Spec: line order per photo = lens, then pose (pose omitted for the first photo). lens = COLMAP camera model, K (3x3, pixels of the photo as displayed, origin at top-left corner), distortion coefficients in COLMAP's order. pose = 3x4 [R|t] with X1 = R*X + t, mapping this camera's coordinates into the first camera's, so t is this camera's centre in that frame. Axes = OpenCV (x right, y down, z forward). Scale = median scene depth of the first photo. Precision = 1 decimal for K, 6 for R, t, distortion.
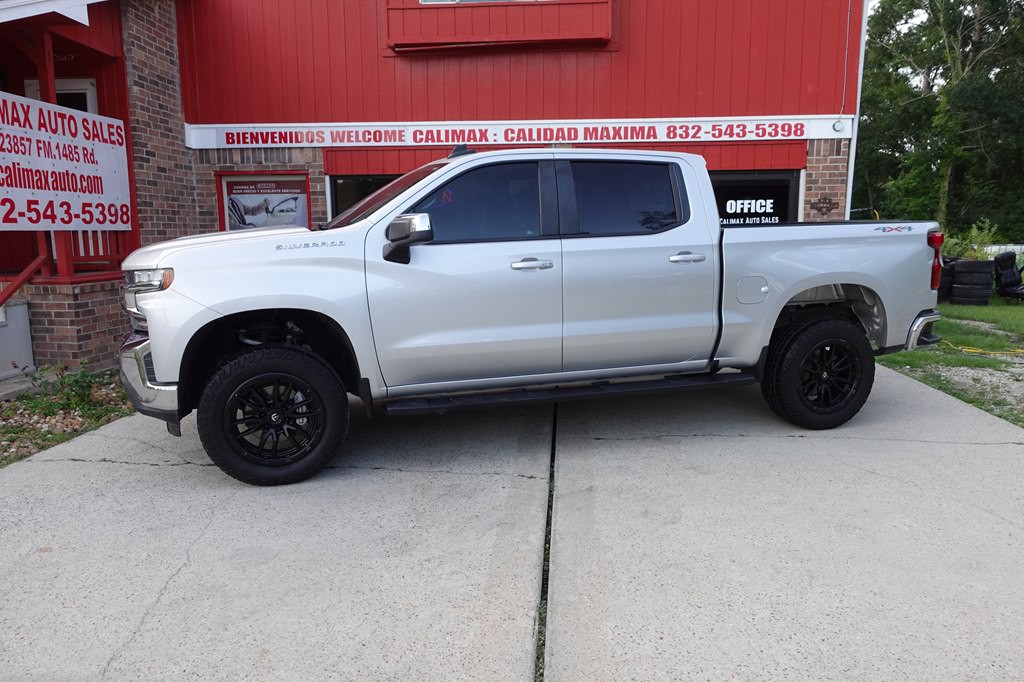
lens RADIAL K [[703.8, 0, 511.1], [0, 703.8, 343.2], [0, 0, 1]] dist [0.004683, -0.000418]
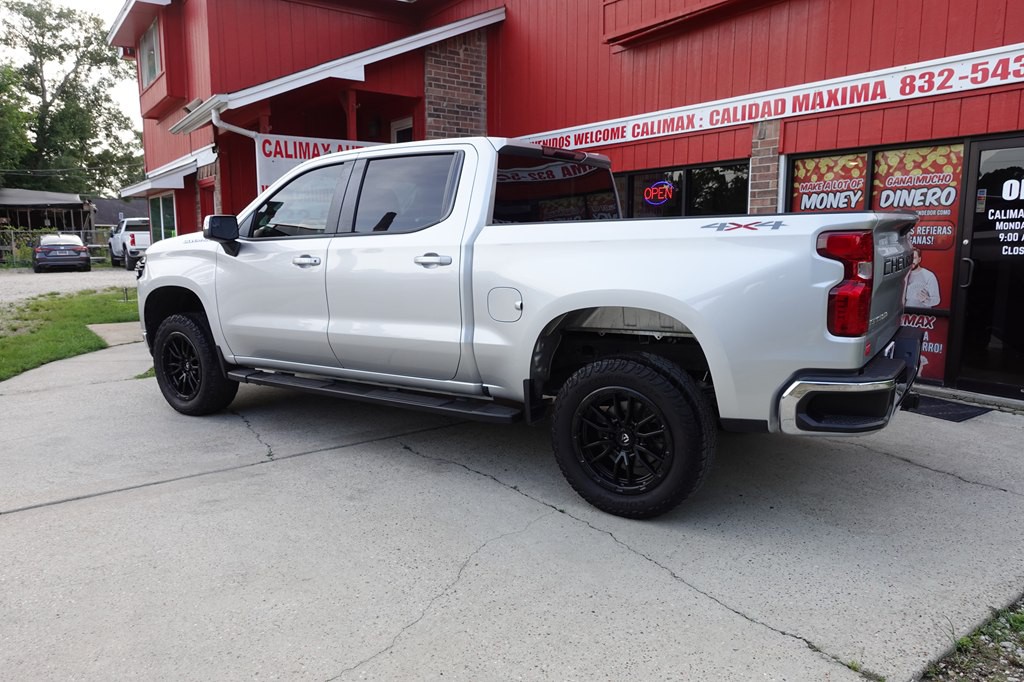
lens RADIAL K [[705.5, 0, 514.2], [0, 705.5, 341.7], [0, 0, 1]] dist [0.001437, -0.000234]
pose [[0.644585, 0.117720, -0.755415, 0.532212], [-0.118895, 0.991488, 0.053057, -0.043244], [0.755231, 0.055615, 0.653095, 0.276577]]
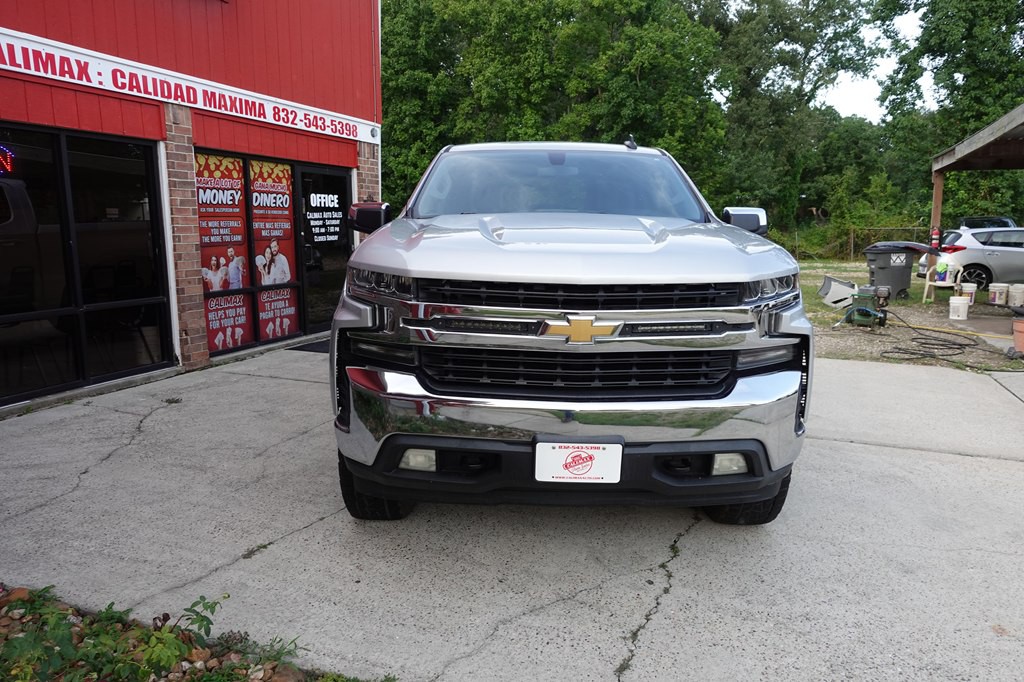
lens RADIAL K [[706.5, 0, 513.9], [0, 706.5, 343.0], [0, 0, 1]] dist [0.000541, -0.001799]
pose [[0.282161, -0.150488, 0.947491, -0.582895], [0.144679, 0.983000, 0.113042, -0.072154], [-0.948395, 0.105186, 0.299137, 0.479428]]
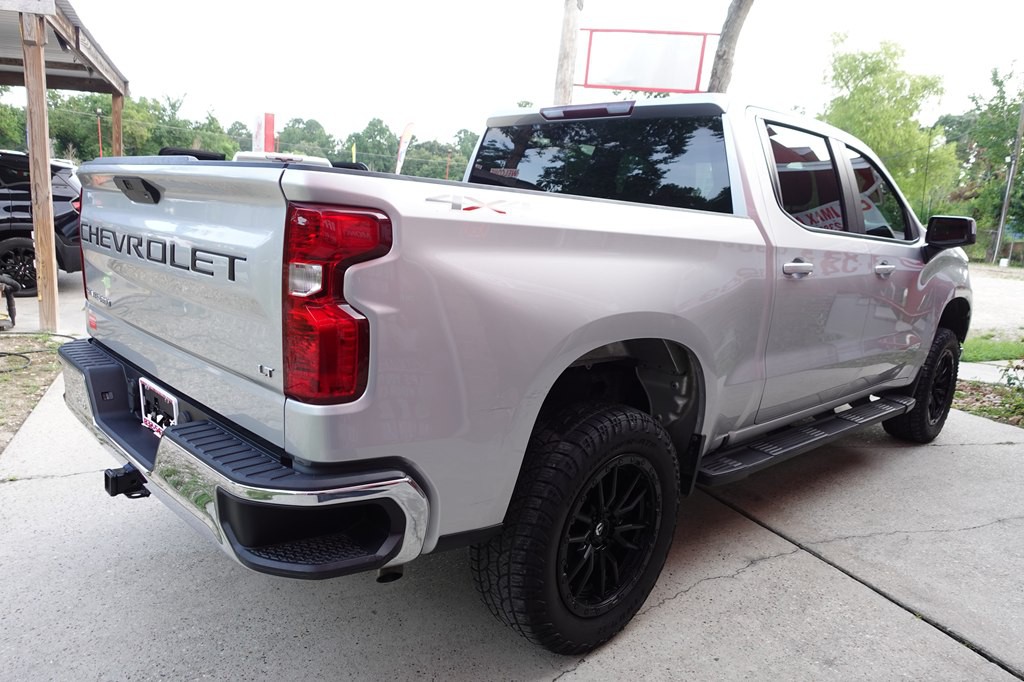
lens RADIAL K [[702.7, 0, 512.0], [0, 702.7, 341.0], [0, 0, 1]] dist [0.002648, -0.002325]
pose [[-0.877748, 0.037063, -0.477687, 0.363721], [-0.139134, 0.934323, 0.328149, -0.163556], [0.458476, 0.354495, -0.814943, 0.993181]]
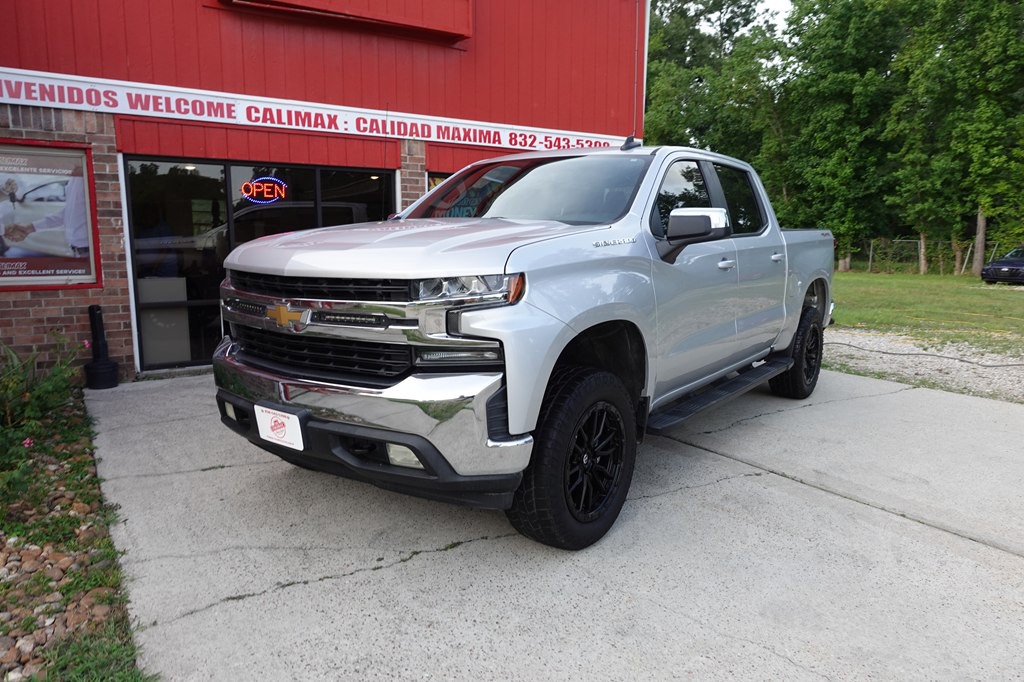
lens RADIAL K [[704.2, 0, 512.2], [0, 704.2, 345.0], [0, 0, 1]] dist [0.001830, -0.002088]
pose [[0.794561, -0.081257, 0.601723, -0.414487], [0.087527, 0.995982, 0.018921, -0.021617], [-0.600843, 0.037633, 0.798481, 0.196992]]
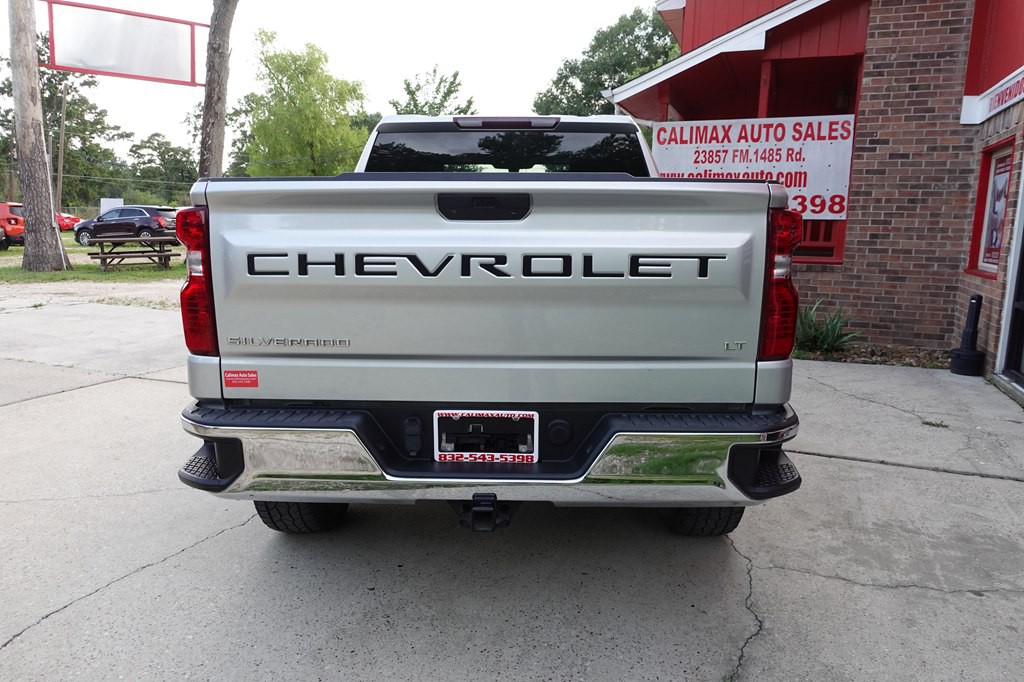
lens RADIAL K [[702.7, 0, 512.0], [0, 702.7, 341.0], [0, 0, 1]] dist [0.002648, -0.002325]
pose [[-0.301689, 0.160350, -0.939825, 0.579613], [-0.164207, 0.962285, 0.216894, -0.124046], [0.939159, 0.219761, -0.263980, 0.798999]]
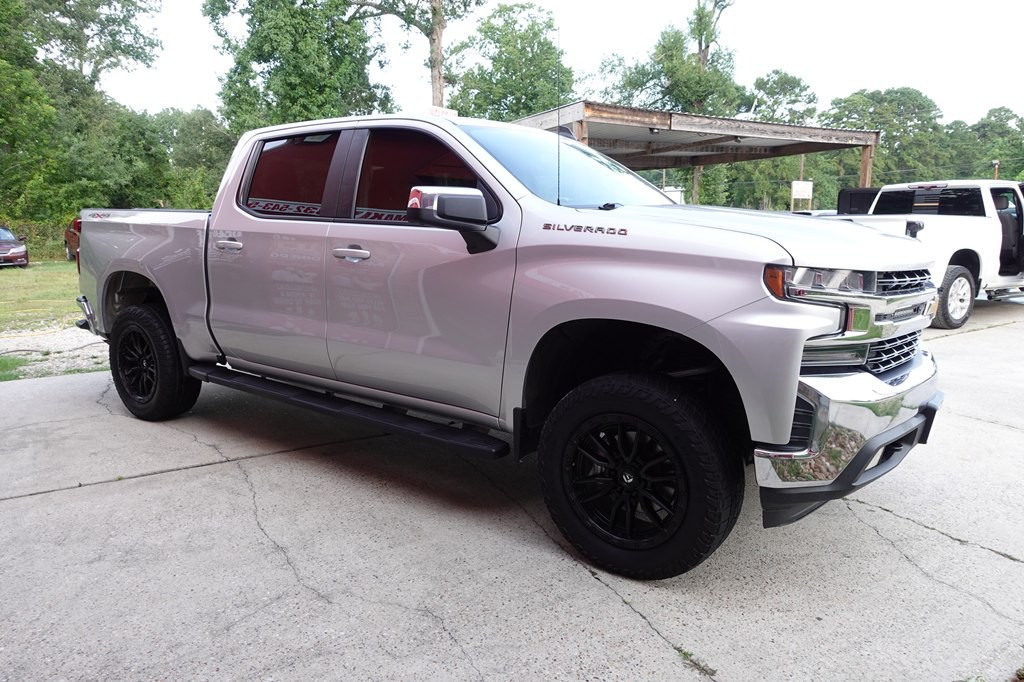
lens RADIAL K [[706.5, 0, 513.9], [0, 706.5, 343.0], [0, 0, 1]] dist [0.000541, -0.001799]
pose [[-0.616781, -0.128819, 0.776522, -0.439061], [0.127518, 0.957133, 0.260067, -0.139112], [-0.776737, 0.259426, -0.573915, 0.905349]]
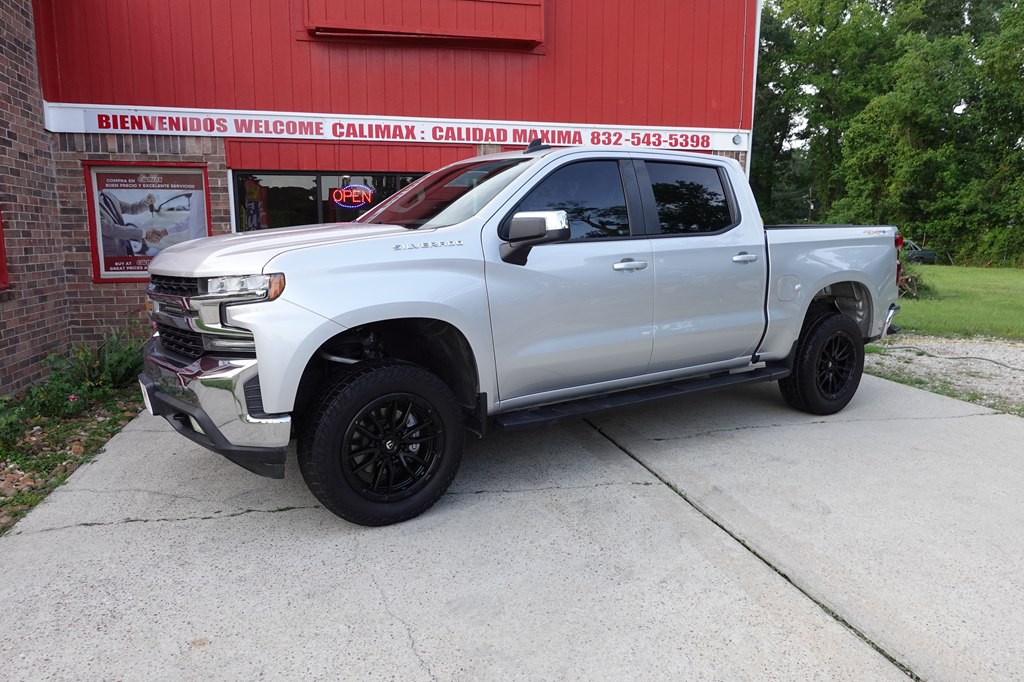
lens RADIAL K [[704.7, 0, 512.7], [0, 704.7, 345.5], [0, 0, 1]] dist [0.000046, -0.000995]
pose [[0.951157, -0.044360, 0.305504, -0.215015], [0.045961, 0.998941, 0.001954, -0.005434], [-0.305268, 0.012183, 0.952189, 0.063571]]
